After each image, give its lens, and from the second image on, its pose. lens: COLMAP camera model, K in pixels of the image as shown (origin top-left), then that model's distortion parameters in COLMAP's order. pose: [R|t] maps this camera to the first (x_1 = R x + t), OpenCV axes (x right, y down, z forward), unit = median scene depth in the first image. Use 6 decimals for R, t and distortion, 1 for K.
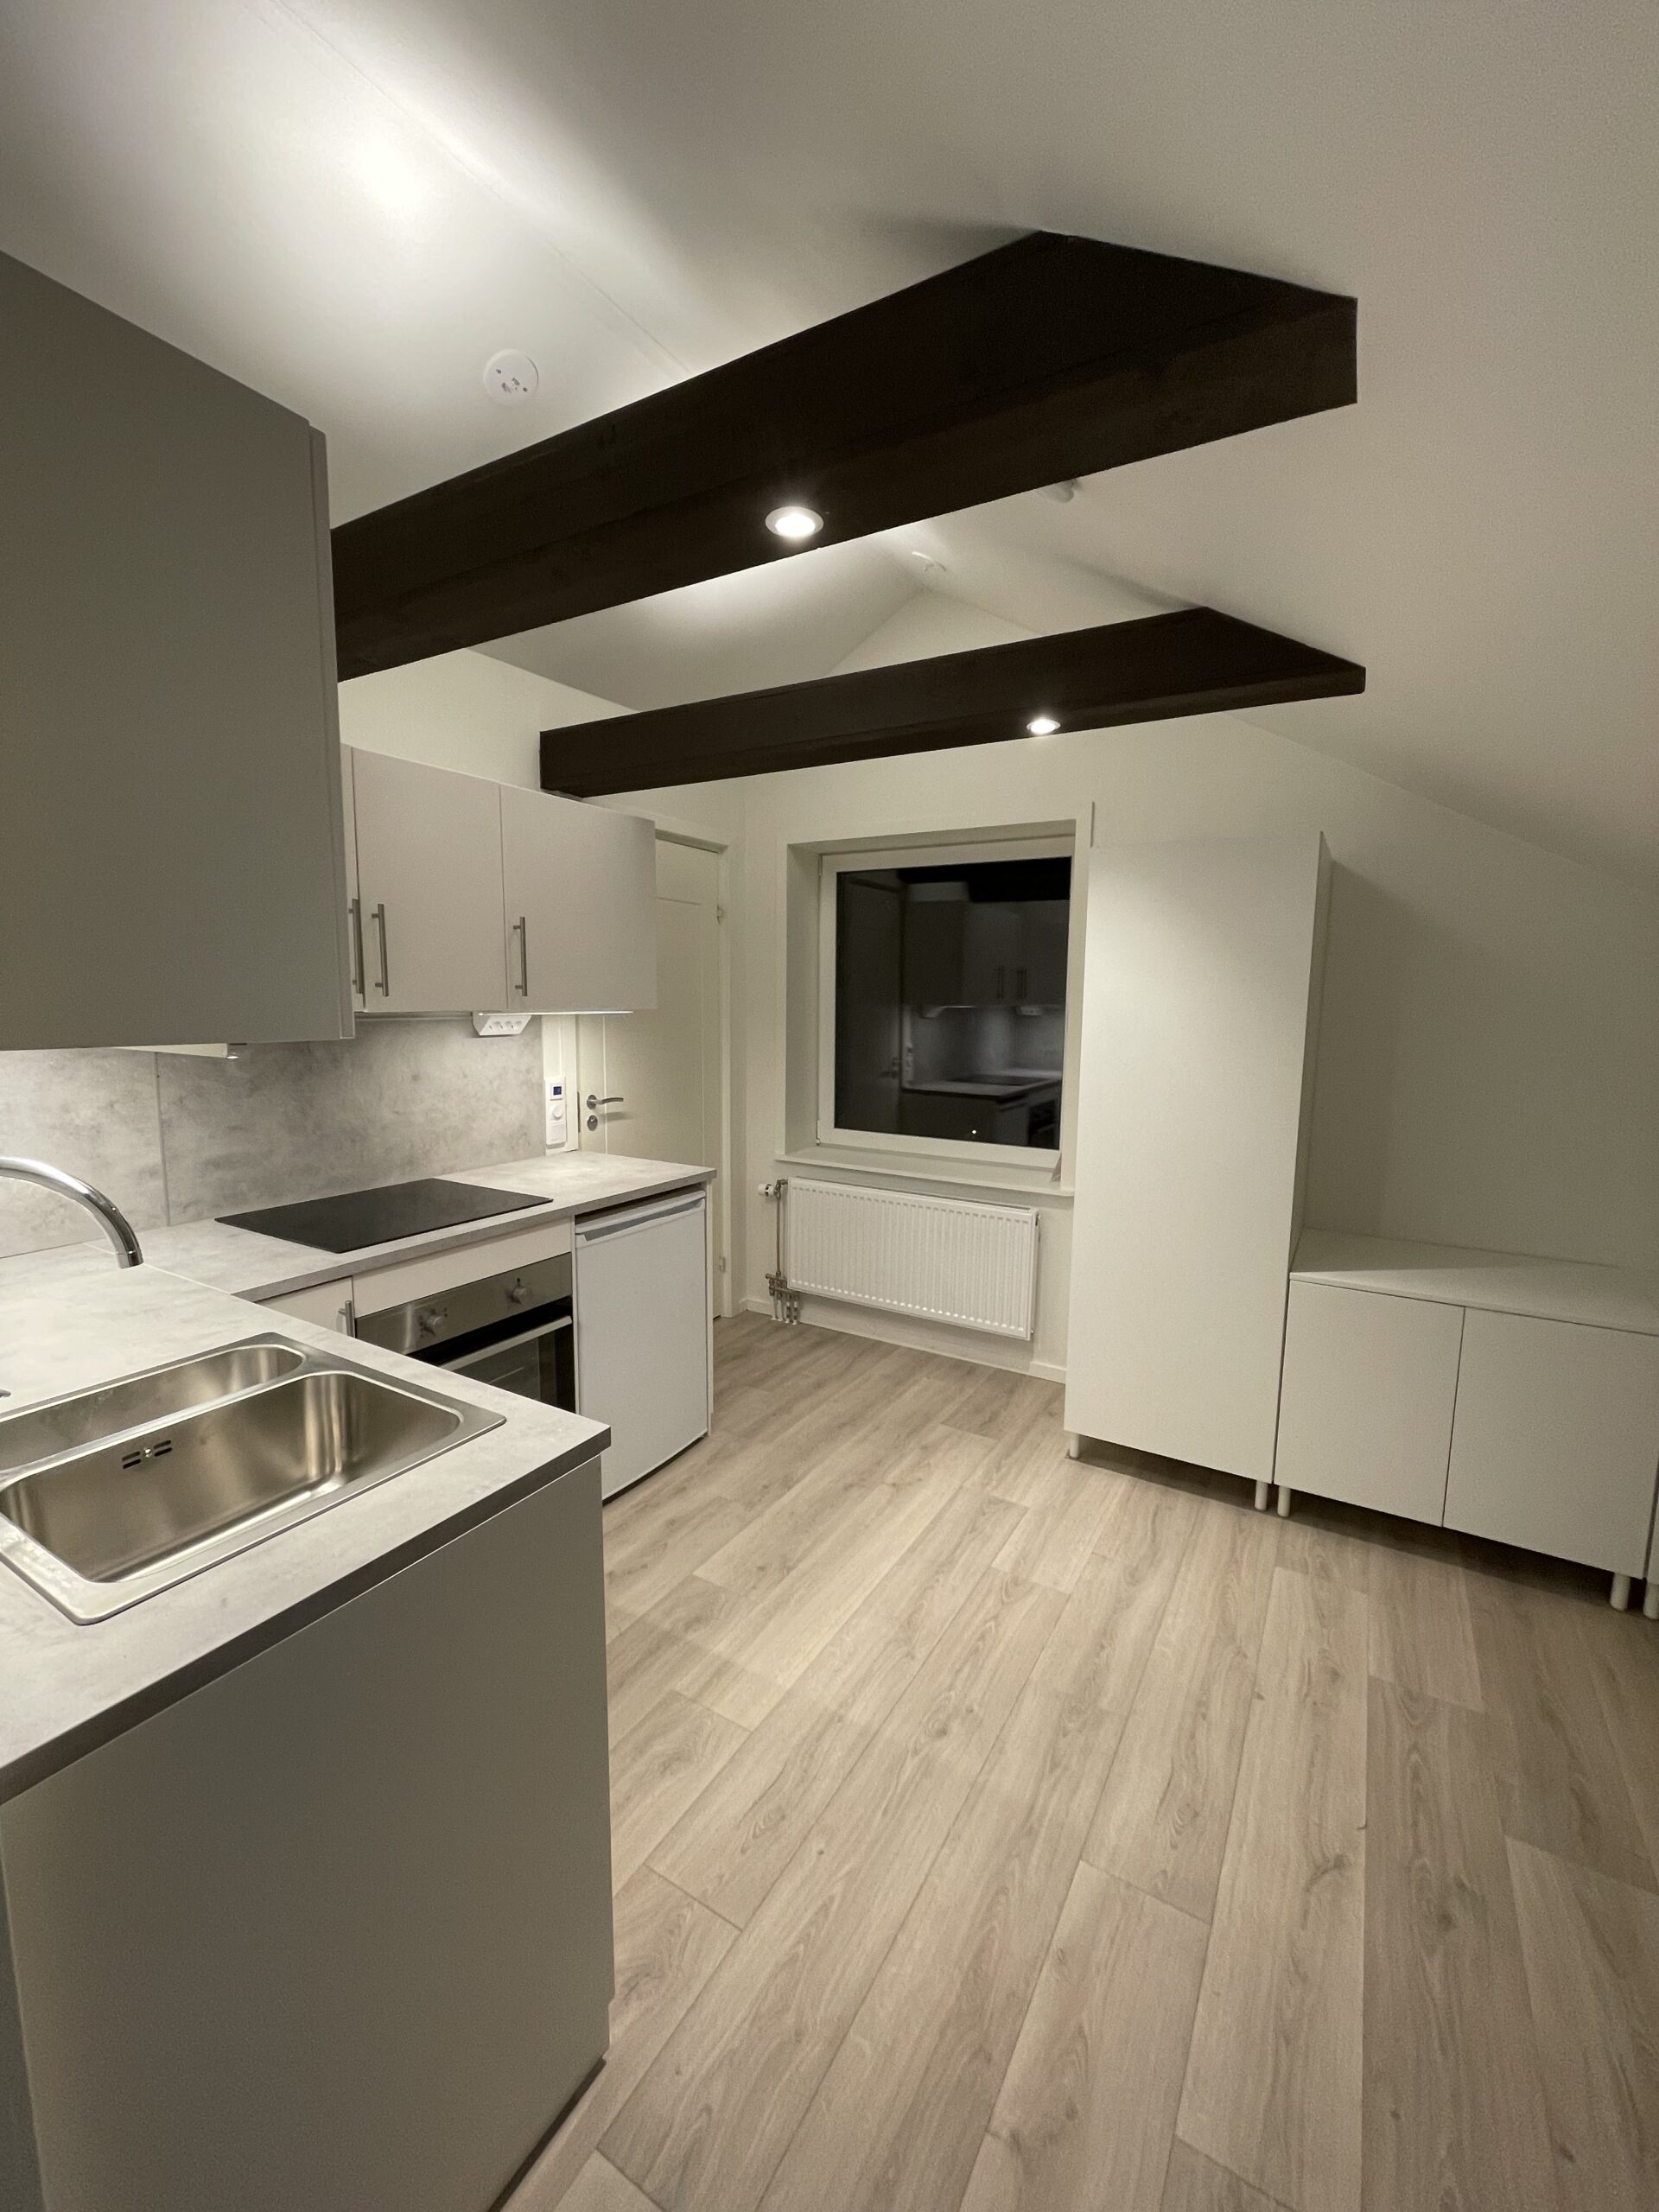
lens RADIAL K [[883.0, 0, 815.5], [0, 883.0, 1099.5], [0, 0, 1]] dist [0.000415, -0.000164]
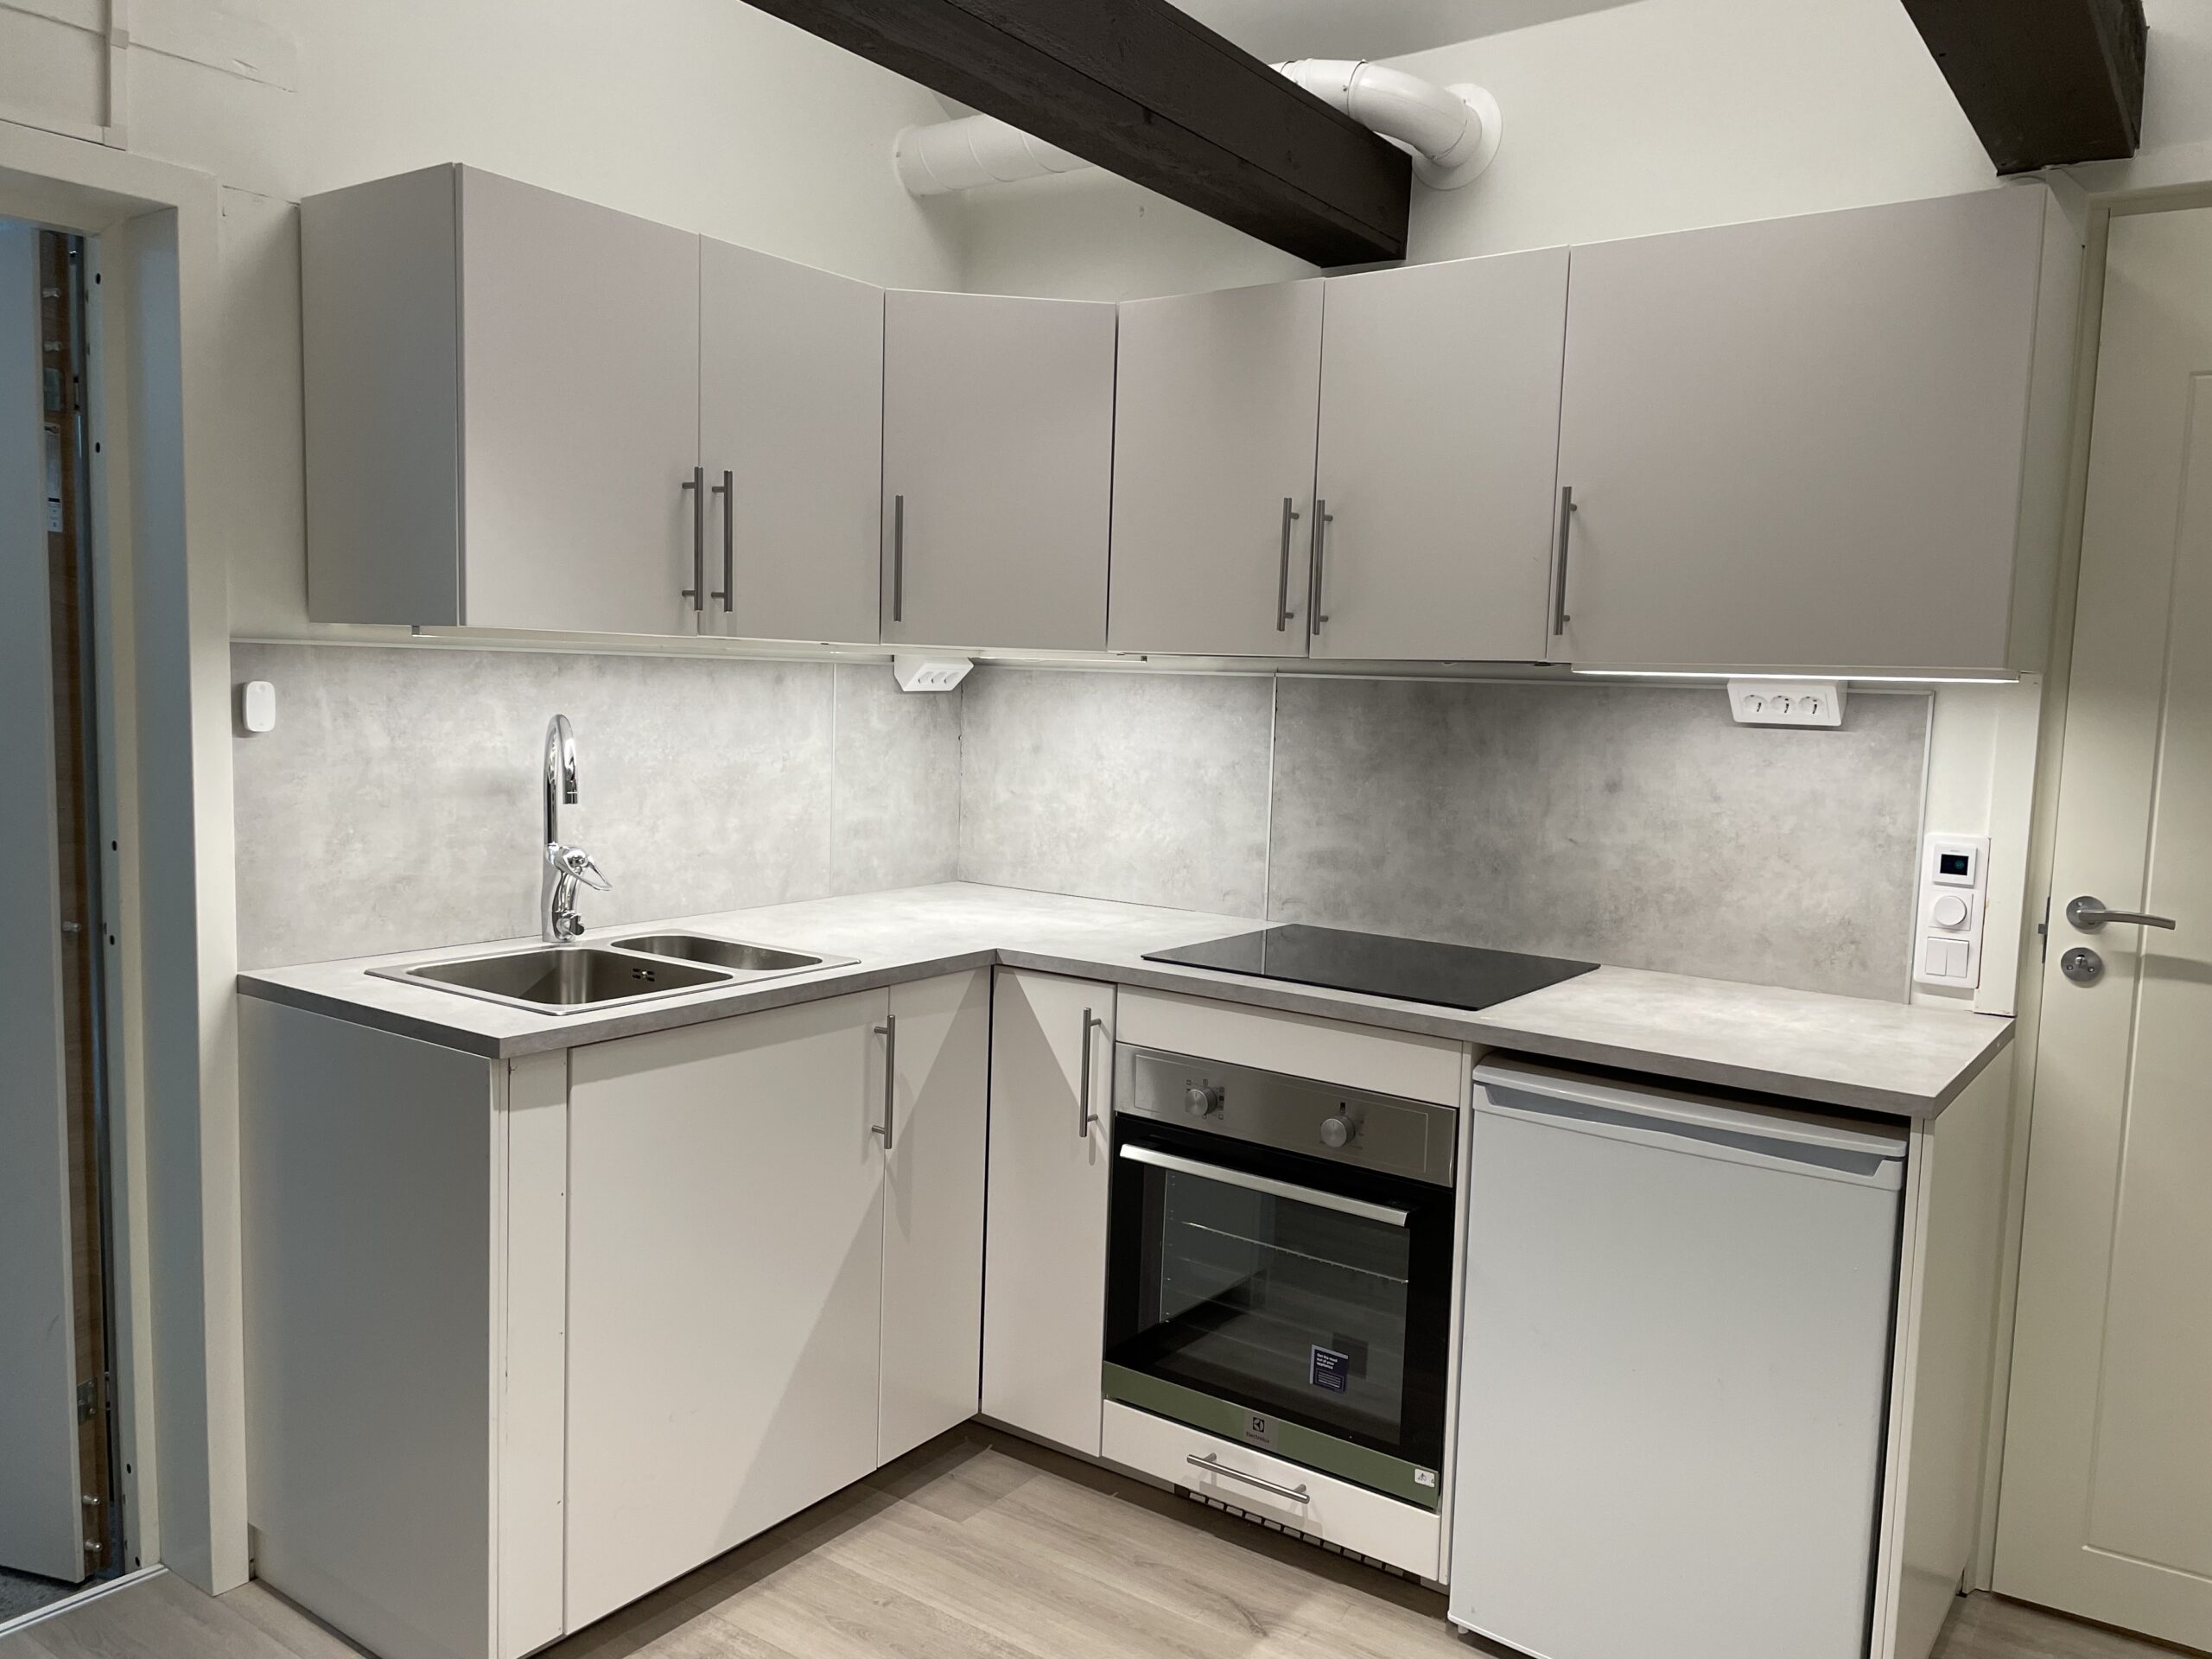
lens RADIAL K [[1645.9, 0, 1125.4], [0, 1645.9, 829.7], [0, 0, 1]] dist [0.054463, -0.070698]
pose [[-0.072131, 0.105659, -0.991783, 0.850200], [-0.128833, 0.985056, 0.114312, -0.105845], [0.989040, 0.136020, -0.057440, 1.003958]]
